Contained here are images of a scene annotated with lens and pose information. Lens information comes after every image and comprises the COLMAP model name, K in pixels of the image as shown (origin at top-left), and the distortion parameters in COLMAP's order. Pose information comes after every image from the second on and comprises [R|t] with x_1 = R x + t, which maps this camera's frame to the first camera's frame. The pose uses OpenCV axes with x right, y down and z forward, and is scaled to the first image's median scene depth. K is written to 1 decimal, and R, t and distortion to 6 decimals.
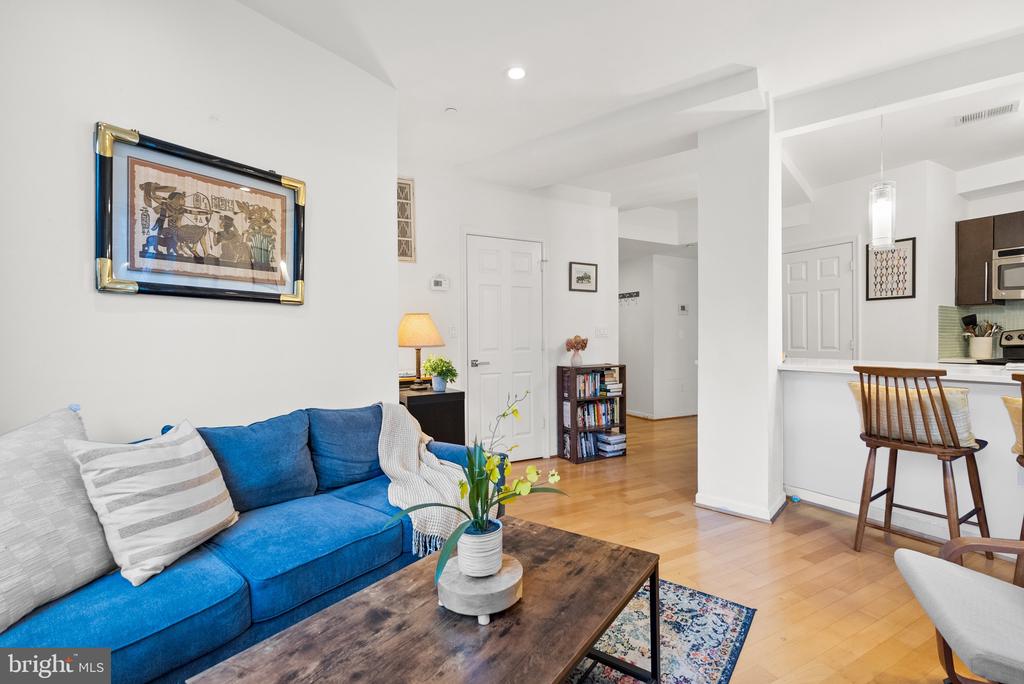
lens RADIAL K [[455.5, 0, 514.6], [0, 455.5, 341.7], [0, 0, 1]] dist [-0.002933, -0.000090]
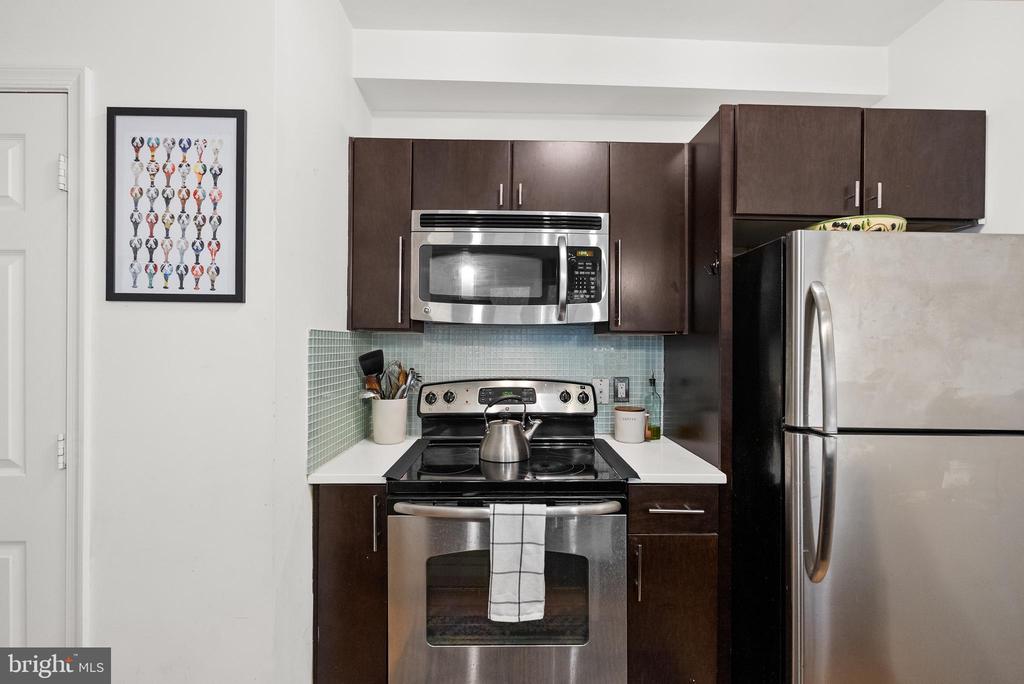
lens RADIAL K [[462.5, 0, 516.9], [0, 462.5, 339.8], [0, 0, 1]] dist [-0.002659, 0.000238]
pose [[0.467475, 0.012068, 0.883924, 0.683721], [-0.003771, 0.999925, -0.011657, -0.067654], [-0.883998, 0.002116, 0.467486, 0.678887]]
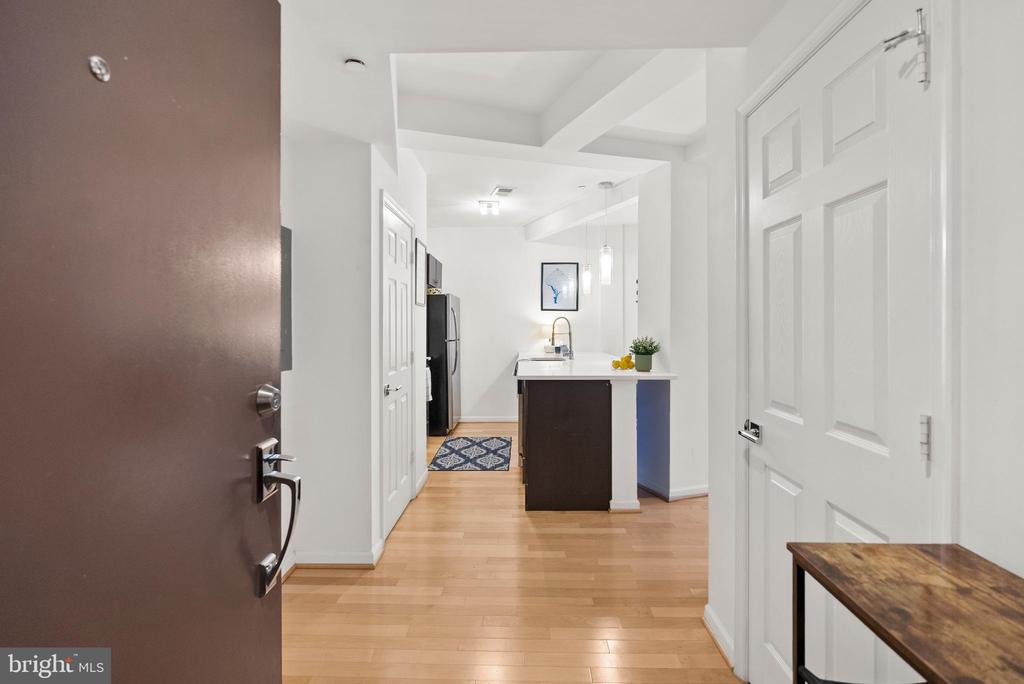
lens RADIAL K [[465.2, 0, 510.1], [0, 465.2, 322.7], [0, 0, 1]] dist [-0.000637, -0.000020]
pose [[-0.864653, 0.007631, 0.502312, 0.206981], [0.007537, 0.999969, -0.002218, -0.058089], [-0.502313, 0.001868, -0.864684, 1.775793]]
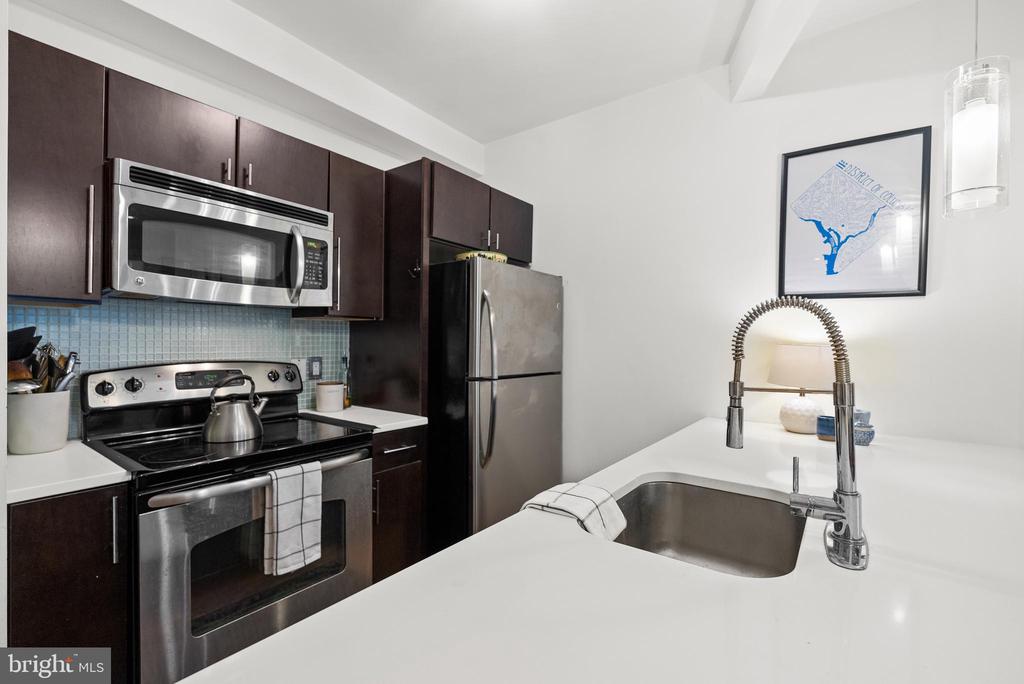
lens RADIAL K [[455.5, 0, 514.6], [0, 455.5, 341.7], [0, 0, 1]] dist [-0.002933, -0.000090]
pose [[-0.417892, -0.005113, 0.908482, 0.568529], [-0.005412, 0.999980, 0.003138, -0.054118], [-0.908481, -0.003606, -0.417911, 0.836820]]
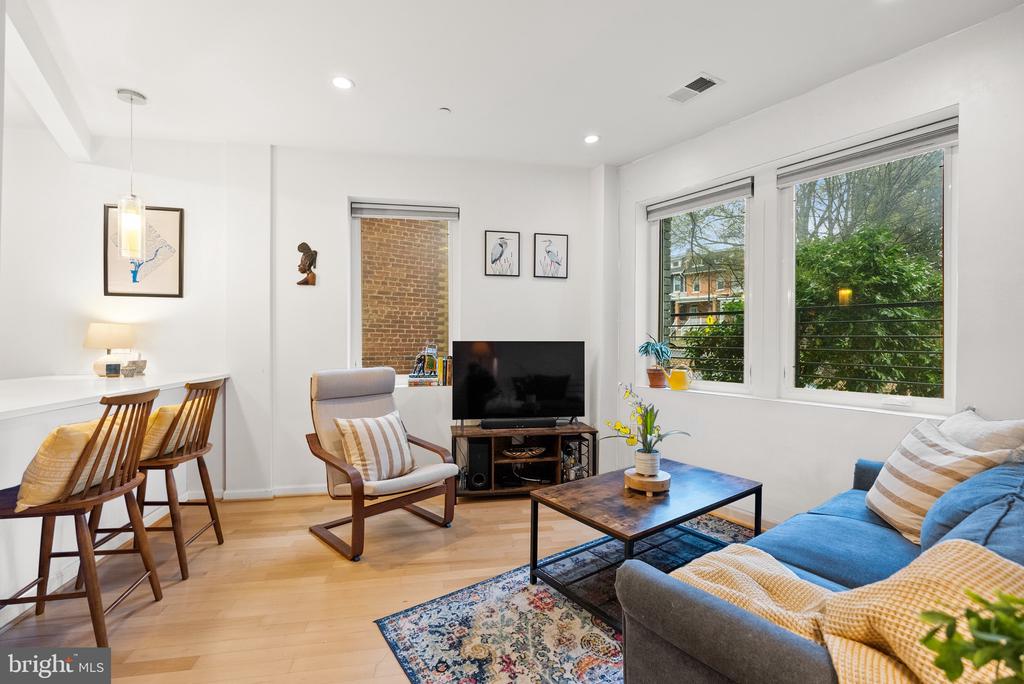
lens RADIAL K [[455.5, 0, 514.6], [0, 455.5, 341.7], [0, 0, 1]] dist [-0.002933, -0.000090]
pose [[-0.951755, 0.002530, 0.306847, -0.039883], [0.004415, 0.999975, 0.005449, -0.020198], [-0.306826, 0.006540, -0.951743, 0.900070]]
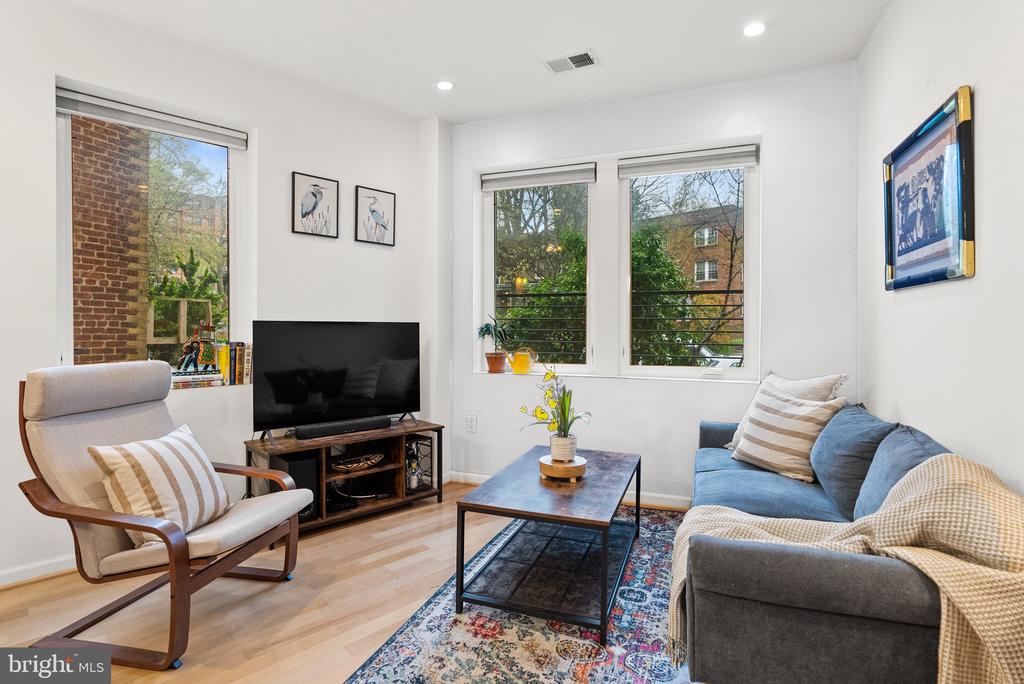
lens RADIAL K [[520.5, 0, 516.3], [0, 520.5, 331.0], [0, 0, 1]] dist [-0.001304, 0.000297]
pose [[-0.961128, 0.005085, -0.276056, 0.200640], [0.002647, 0.999954, 0.009206, -0.008189], [0.276090, 0.008117, -0.961098, 0.879708]]
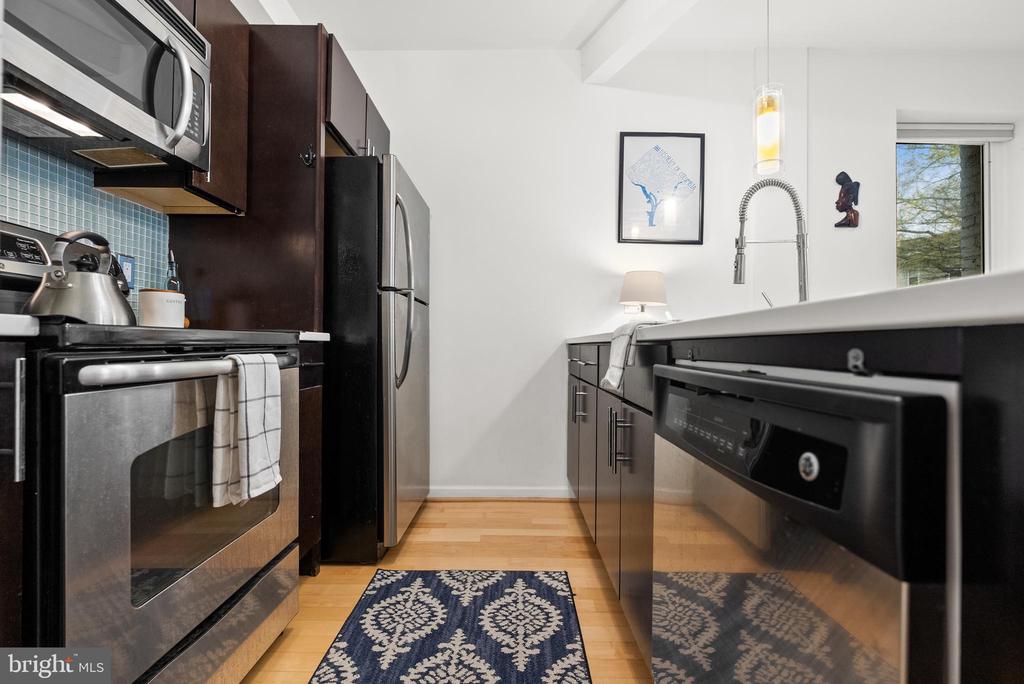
lens RADIAL K [[455.5, 0, 514.6], [0, 455.5, 341.7], [0, 0, 1]] dist [-0.002933, -0.000090]
pose [[-0.875800, 0.001086, 0.482673, 0.722387], [-0.001481, 0.999987, -0.004936, 0.047773], [-0.482672, -0.005038, -0.875787, 1.011443]]
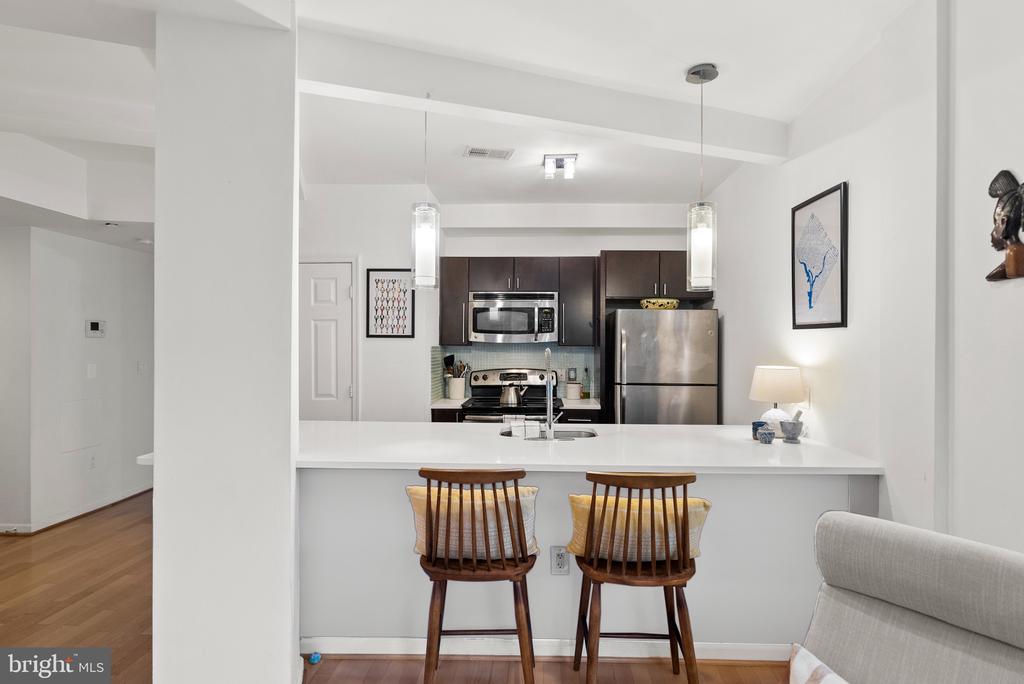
lens RADIAL K [[552.0, 0, 512.0], [0, 552.0, 342.0], [0, 0, 1]] dist [0.003461, 0.001553]
pose [[0.523744, 0.009044, 0.851828, 0.072802], [0.000544, 0.999940, -0.010951, -0.076589], [-0.851876, 0.006199, 0.523707, 0.280174]]
